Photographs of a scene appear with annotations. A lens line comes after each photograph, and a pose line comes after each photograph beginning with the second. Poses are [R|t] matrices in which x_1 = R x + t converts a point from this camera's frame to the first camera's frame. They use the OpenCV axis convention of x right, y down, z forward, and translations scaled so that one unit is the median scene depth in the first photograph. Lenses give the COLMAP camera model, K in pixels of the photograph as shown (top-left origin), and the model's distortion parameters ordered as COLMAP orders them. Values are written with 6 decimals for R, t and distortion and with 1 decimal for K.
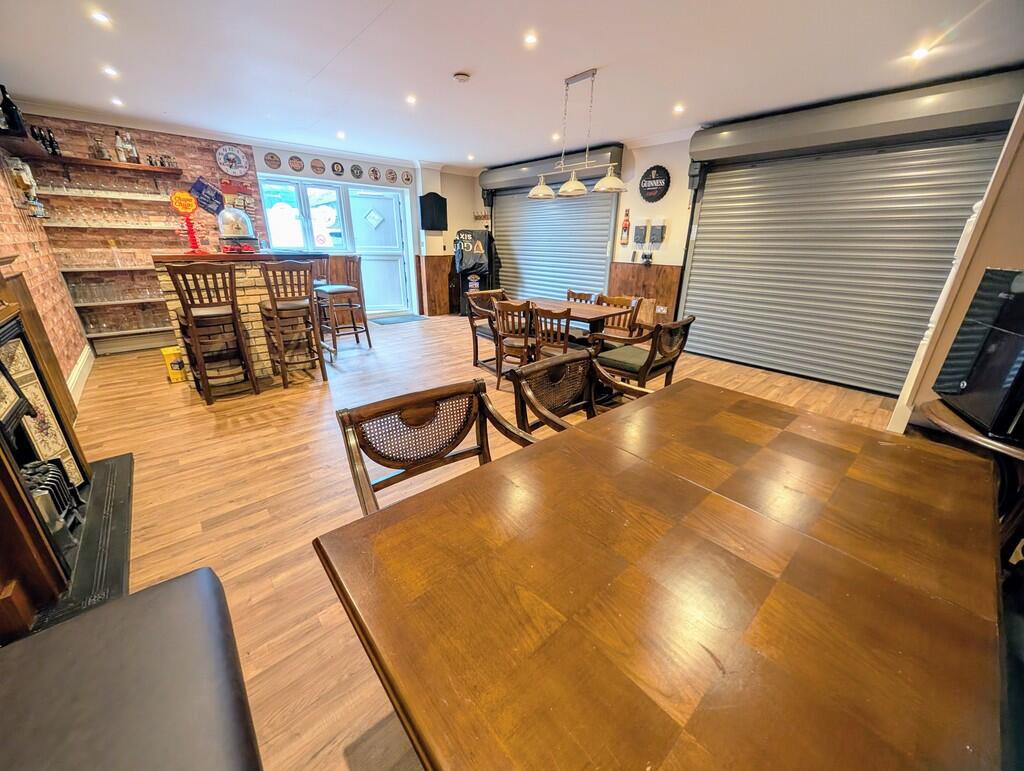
lens RADIAL K [[386.5, 0, 510.7], [0, 386.5, 385.4], [0, 0, 1]] dist [-0.001764, 0.000595]
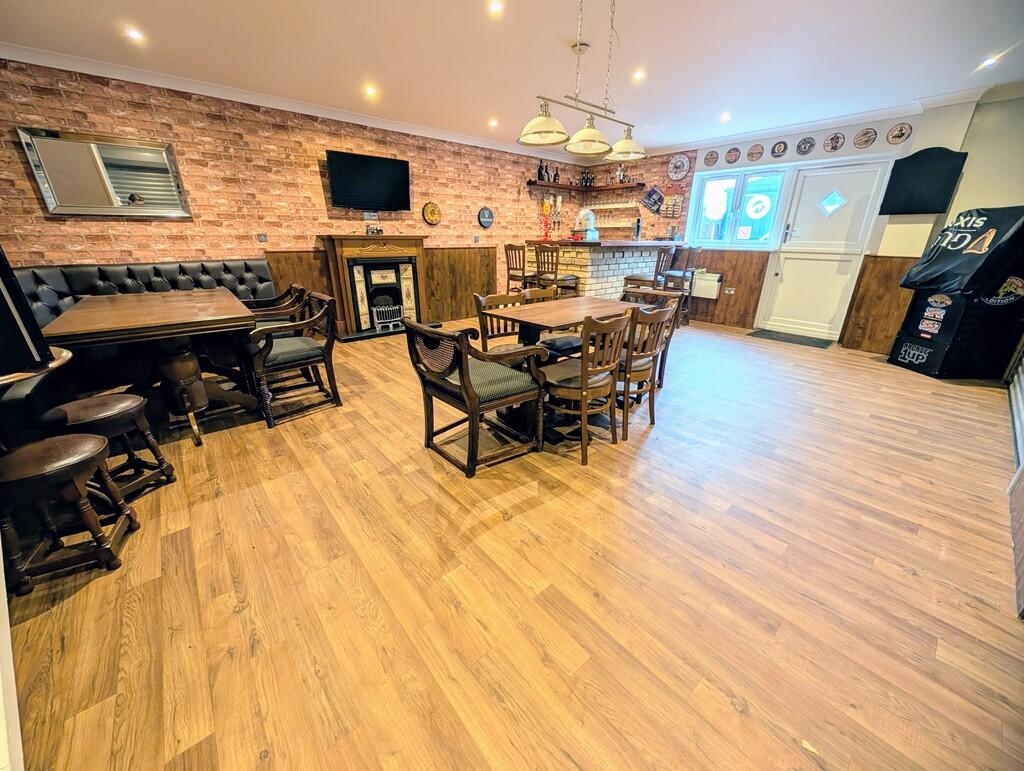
lens RADIAL K [[386.5, 0, 511.7], [0, 386.5, 387.8], [0, 0, 1]] dist [-0.001764, 0.000595]
pose [[-0.017228, 0.353025, -0.935455, 0.695799], [-0.349383, 0.874490, 0.336452, -0.211326], [0.936822, 0.332628, 0.108275, 0.637243]]
